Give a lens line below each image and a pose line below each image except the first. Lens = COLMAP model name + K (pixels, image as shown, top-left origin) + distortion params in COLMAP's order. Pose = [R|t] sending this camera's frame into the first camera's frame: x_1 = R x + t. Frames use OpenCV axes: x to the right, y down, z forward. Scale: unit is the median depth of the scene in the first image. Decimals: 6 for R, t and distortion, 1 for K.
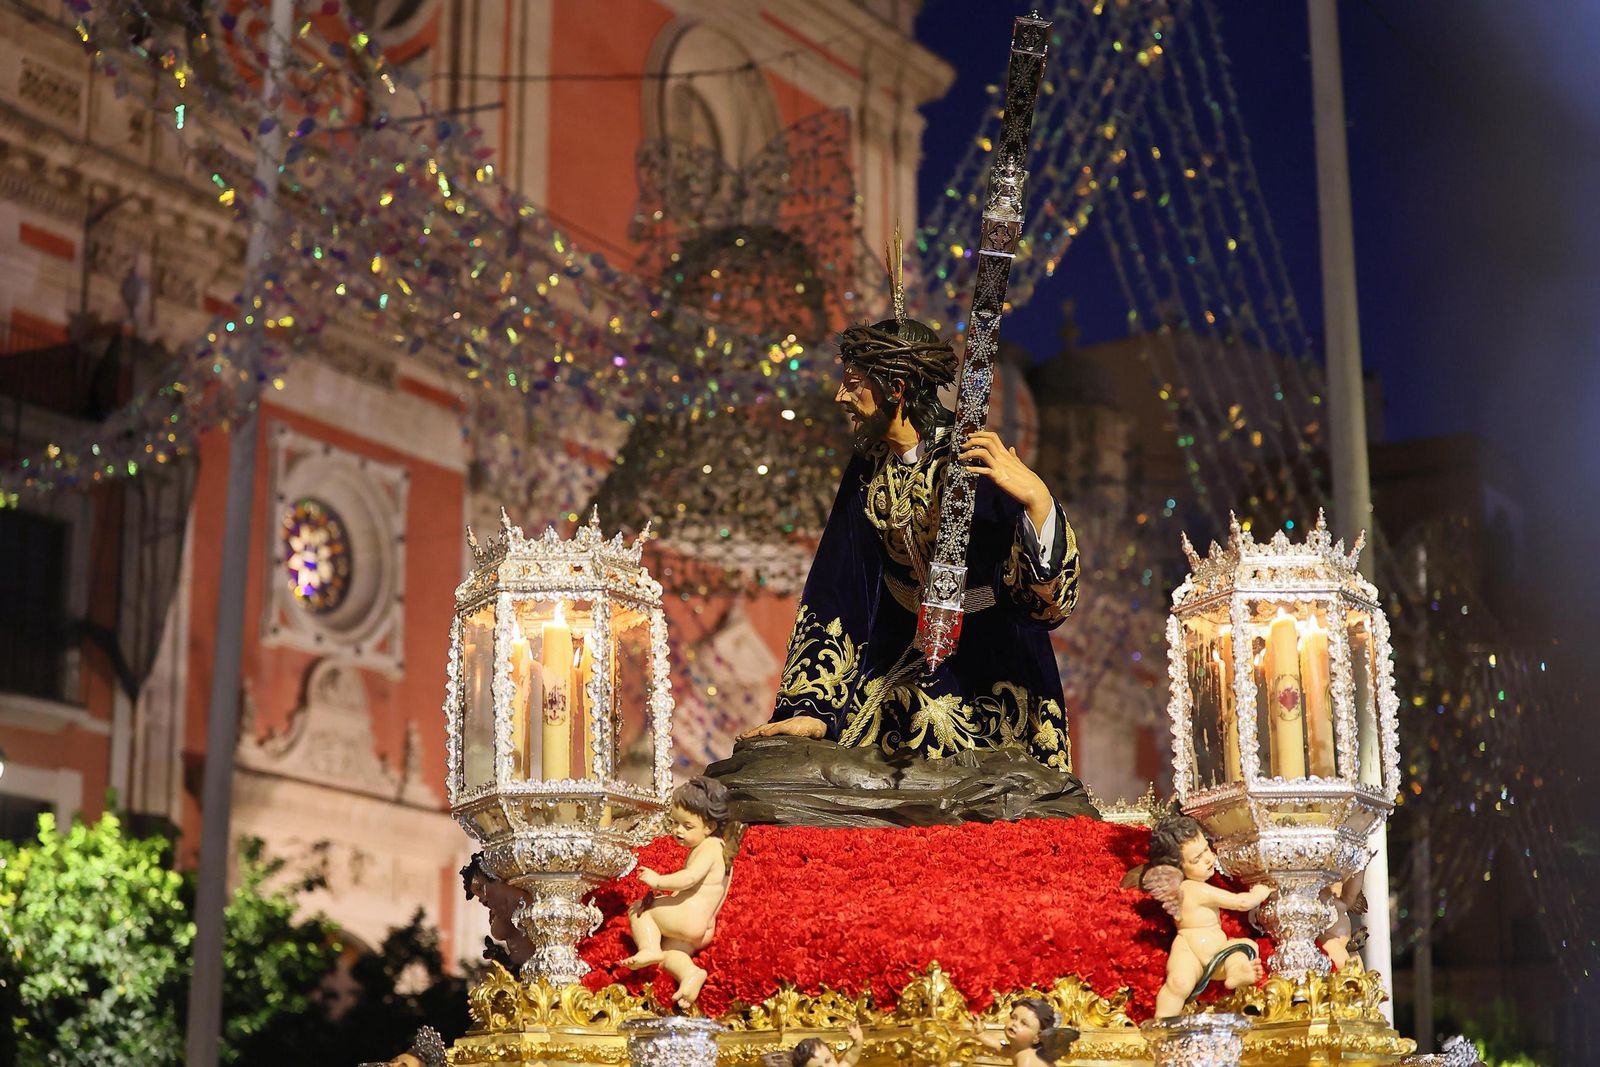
lens RADIAL K [[3092.8, 0, 800.0], [0, 3092.8, 533.5], [0, 0, 1]] dist [-0.233577, -0.021811]
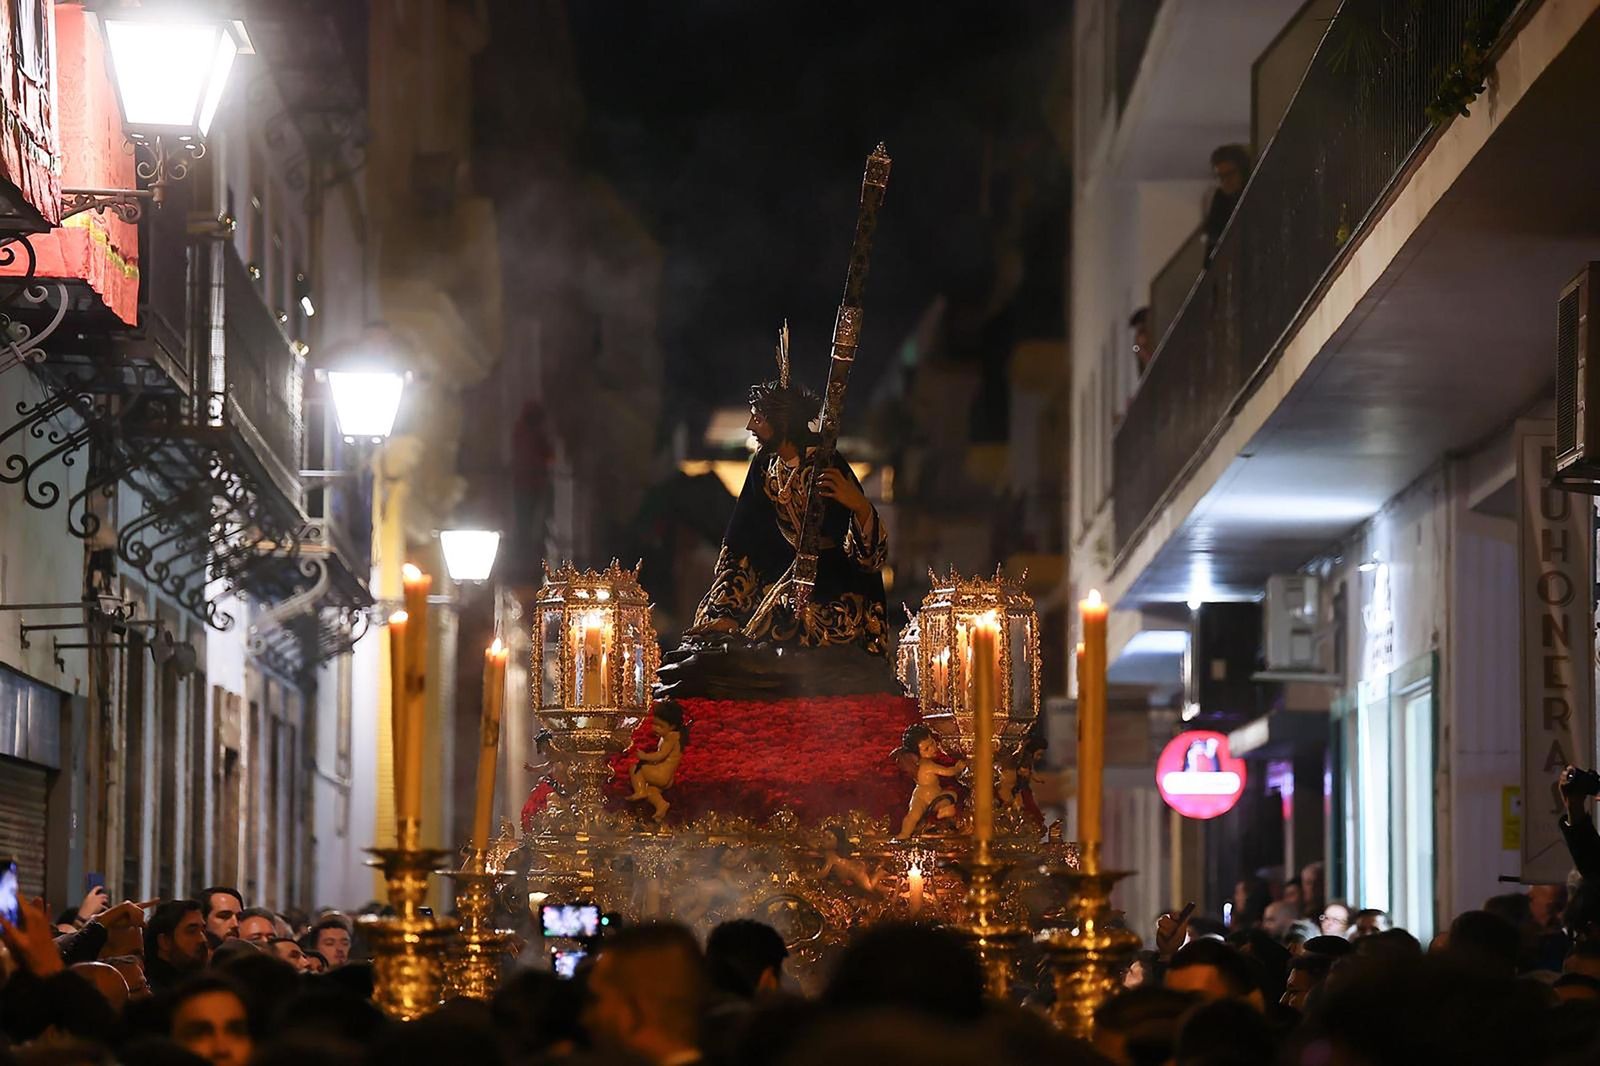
lens RADIAL K [[3572.3, 0, 800.0], [0, 3572.3, 533.0], [0, 0, 1]] dist [0.010078, 0.156025]
pose [[0.999662, 0.014983, 0.021258, 0.000522], [-0.017738, 0.990556, 0.135960, -0.247099], [-0.019020, -0.136291, 0.990486, -0.889974]]
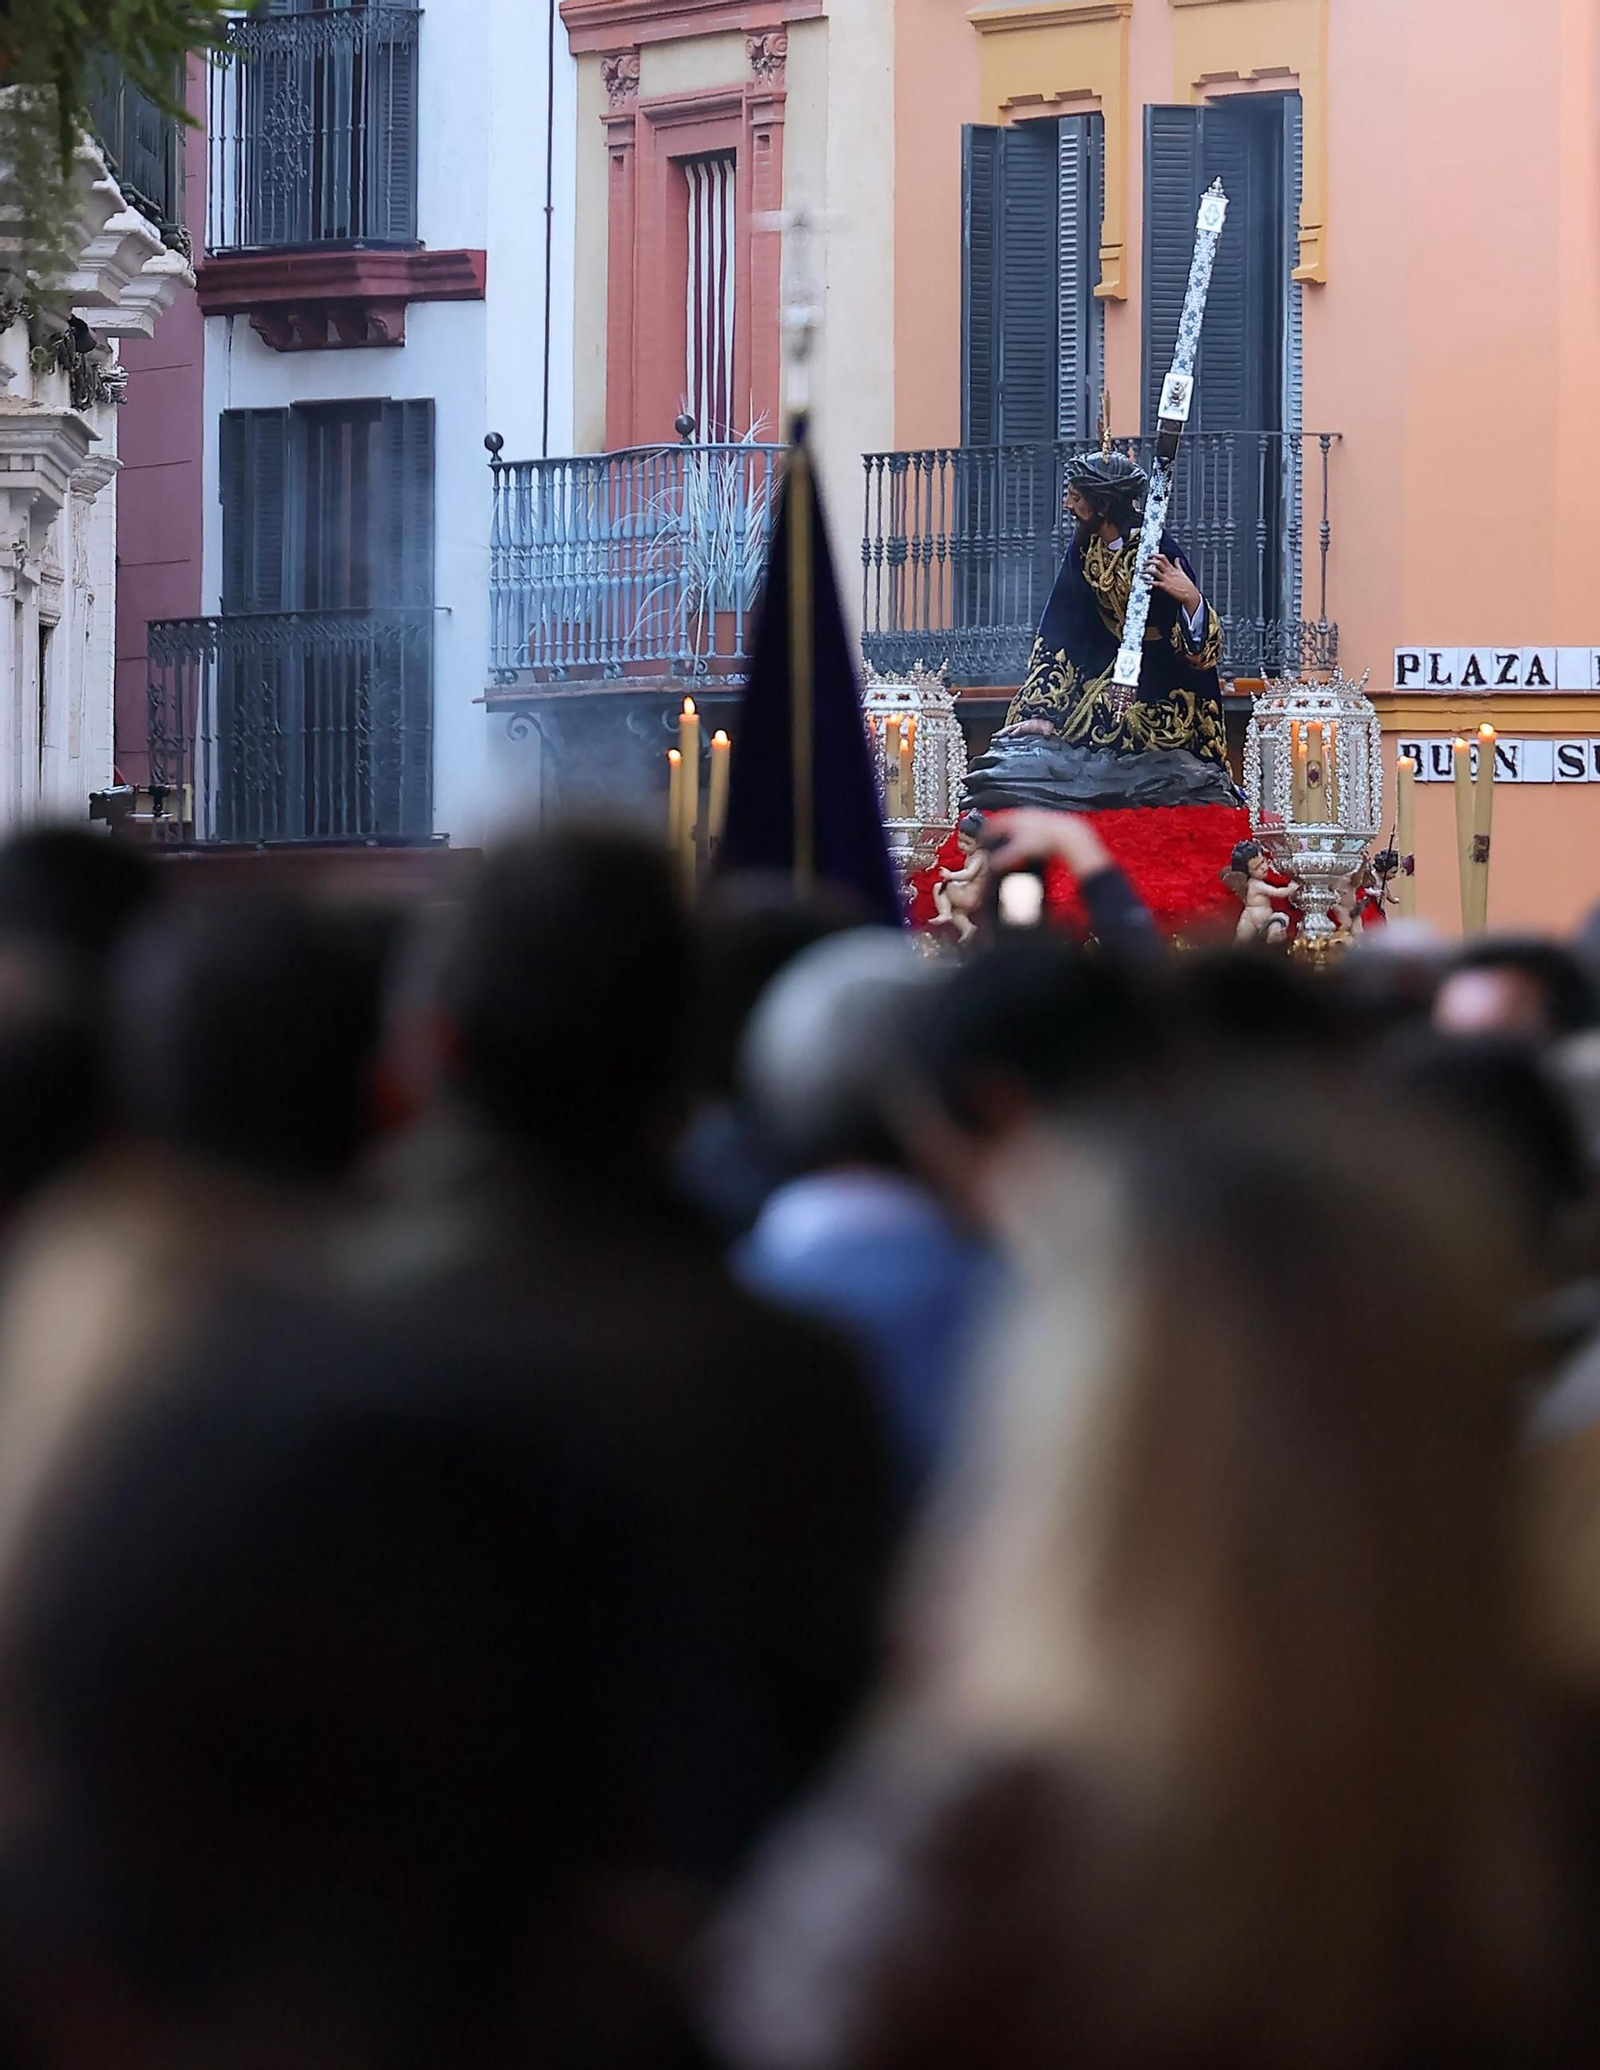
lens RADIAL K [[4930.8, 0, 800.0], [0, 4930.8, 1035.0], [0, 0, 1]] dist [-0.148238, -0.183951]
pose [[0.998522, 0.017861, -0.051339, 0.011055], [-0.005350, 0.972181, 0.234171, -0.345512], [0.054094, -0.233550, 0.970839, -1.330975]]
